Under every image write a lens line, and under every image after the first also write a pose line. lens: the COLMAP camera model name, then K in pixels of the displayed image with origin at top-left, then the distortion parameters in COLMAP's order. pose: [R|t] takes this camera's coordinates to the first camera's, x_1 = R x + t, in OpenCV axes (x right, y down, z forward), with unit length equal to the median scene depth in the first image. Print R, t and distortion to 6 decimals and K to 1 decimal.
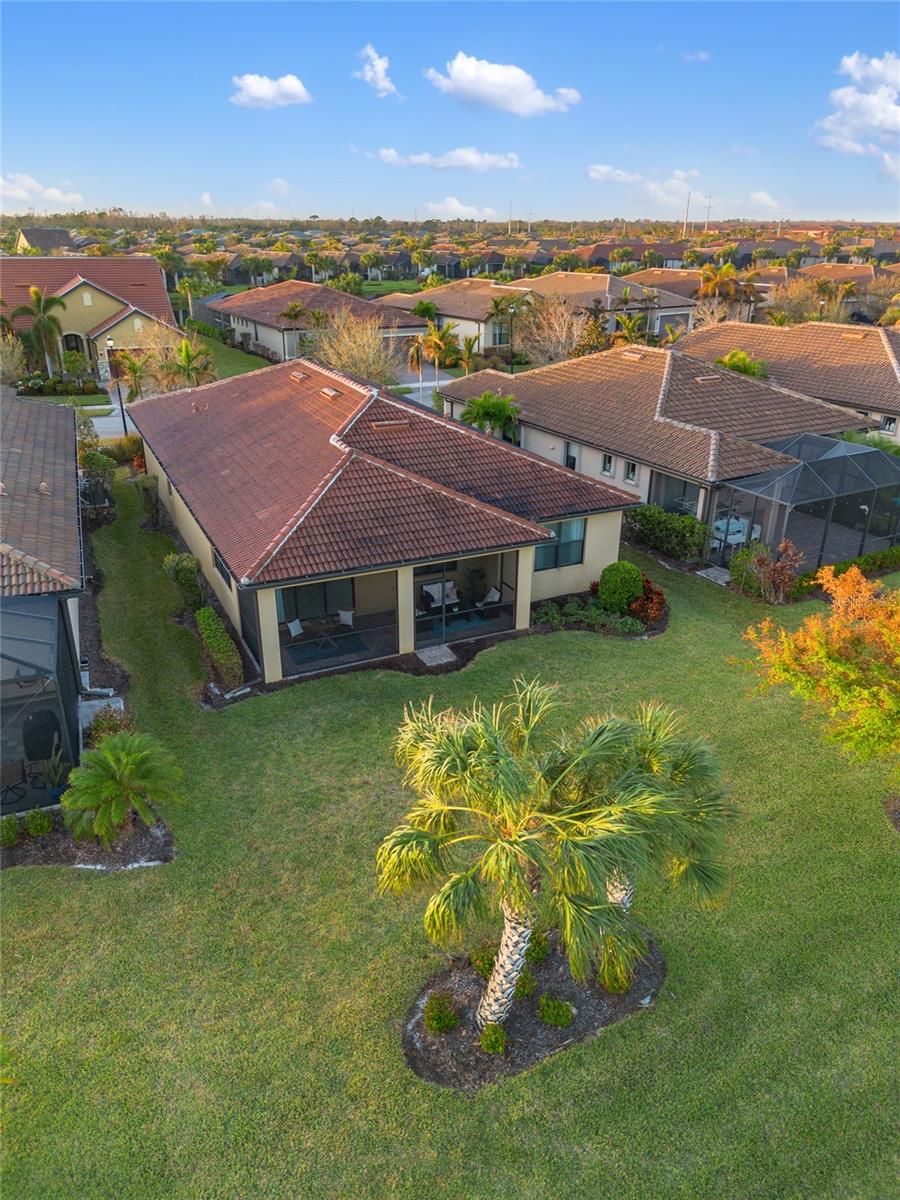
lens RADIAL K [[858.8, 0, 445.9], [0, 858.8, 605.9], [0, 0, 1]] dist [0.039118, -0.004671]
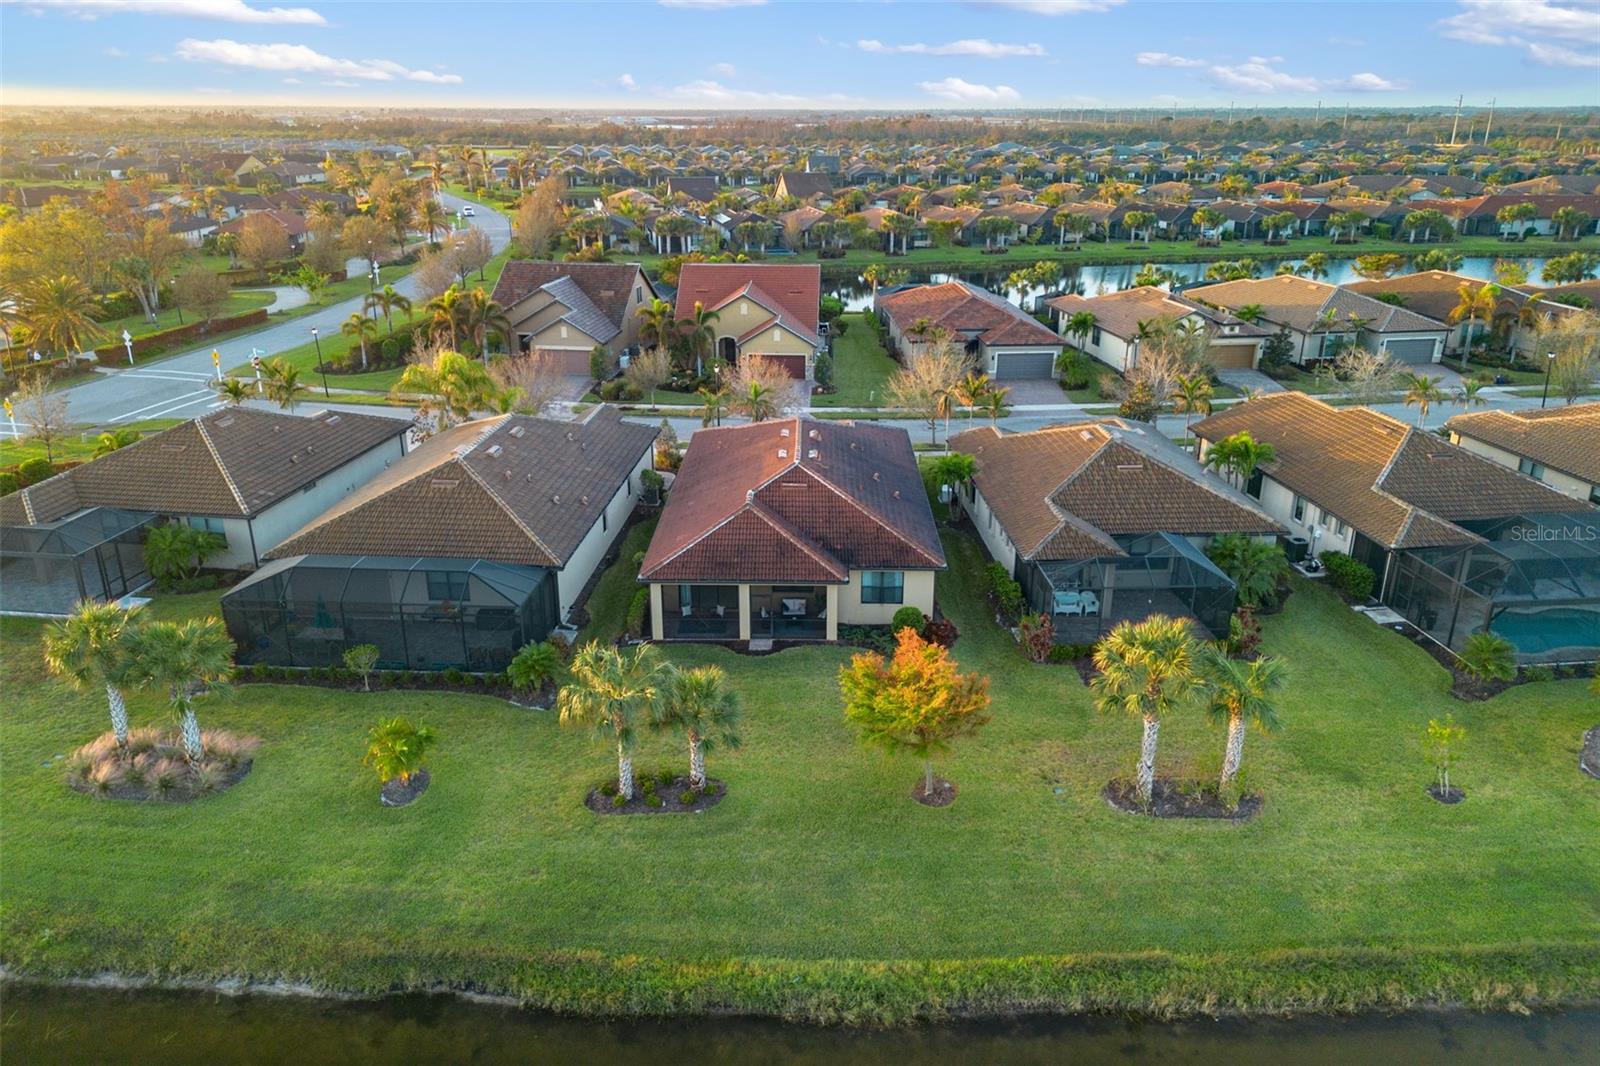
lens RADIAL K [[1131.8, 0, 790.7], [0, 1131.8, 525.7], [0, 0, 1]] dist [0.072334, -0.073570]
pose [[0.896541, 0.147039, -0.417844, 0.747000], [-0.175571, 0.983996, -0.030444, -0.086972], [0.406680, 0.100655, 0.908009, -0.737168]]
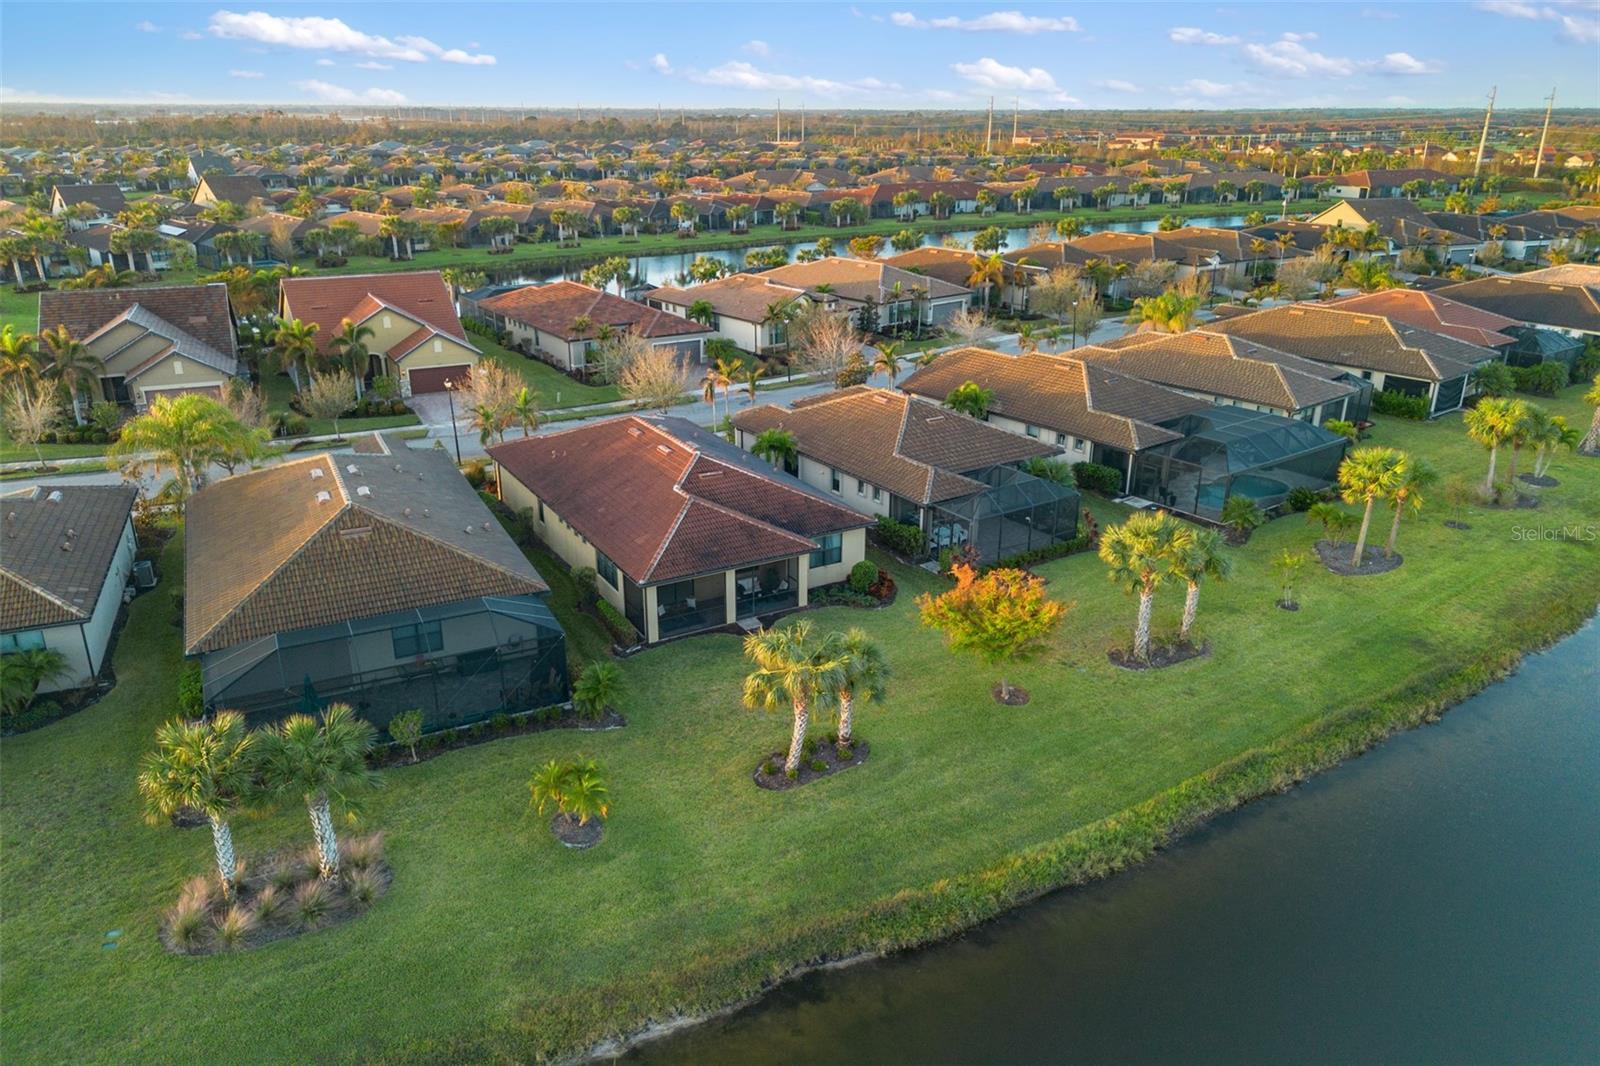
lens RADIAL K [[1131.8, 0, 798.8], [0, 1131.8, 541.6], [0, 0, 1]] dist [0.072334, -0.073570]
pose [[0.996430, -0.033310, 0.077572, -0.069684], [0.037491, 0.997886, -0.053091, 0.017404], [-0.075639, 0.055810, 0.995572, -0.992559]]
